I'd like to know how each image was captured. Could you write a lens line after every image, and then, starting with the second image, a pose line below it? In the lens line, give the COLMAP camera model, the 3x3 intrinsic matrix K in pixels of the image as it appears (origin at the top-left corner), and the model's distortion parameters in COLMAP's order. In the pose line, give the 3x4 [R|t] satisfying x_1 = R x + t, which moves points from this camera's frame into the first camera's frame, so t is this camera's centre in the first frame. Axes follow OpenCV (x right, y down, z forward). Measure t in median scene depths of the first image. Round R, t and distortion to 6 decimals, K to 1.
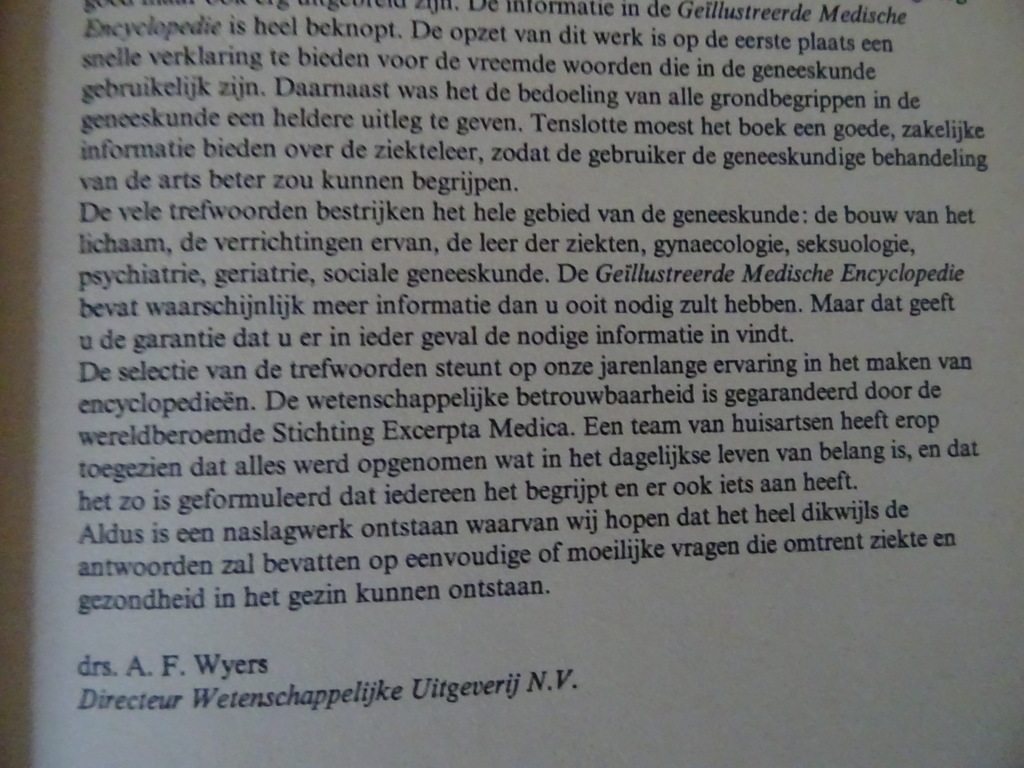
lens RADIAL K [[726.7, 0, 519.6], [0, 726.7, 394.2], [0, 0, 1]] dist [0.013650, -0.029941]
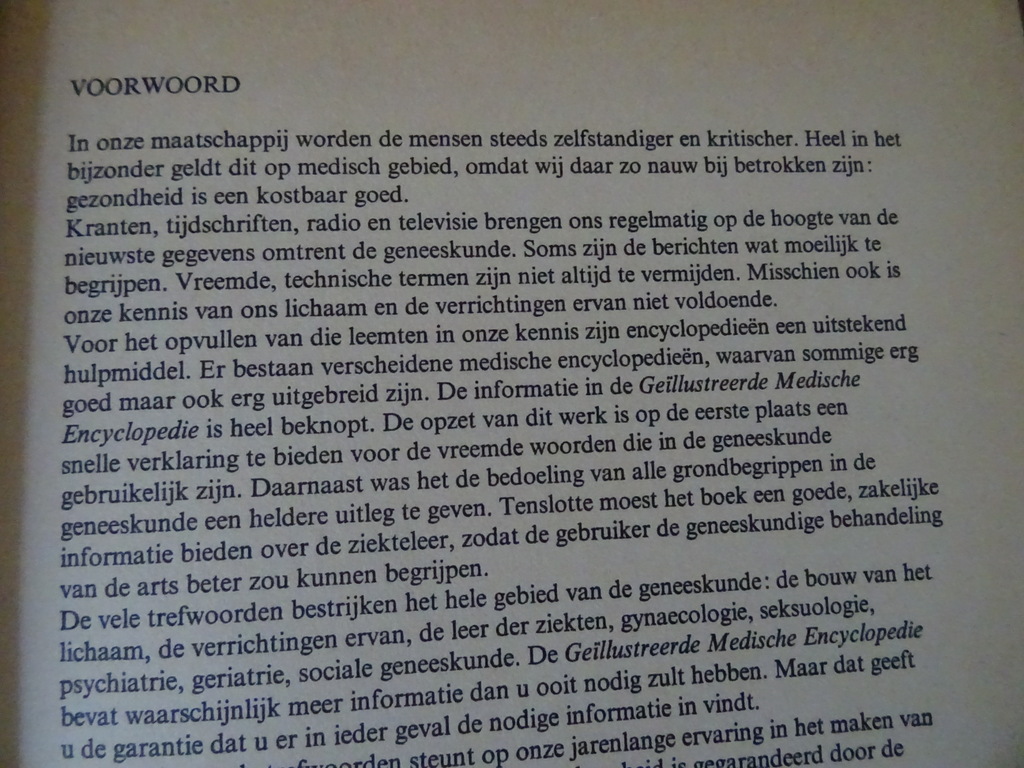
lens RADIAL K [[726.7, 0, 515.6], [0, 726.7, 389.9], [0, 0, 1]] dist [0.013650, -0.029941]
pose [[0.999830, -0.015542, 0.009952, 0.030347], [0.015908, 0.999157, -0.037843, -0.500764], [-0.009356, 0.037995, 0.999234, -0.039957]]
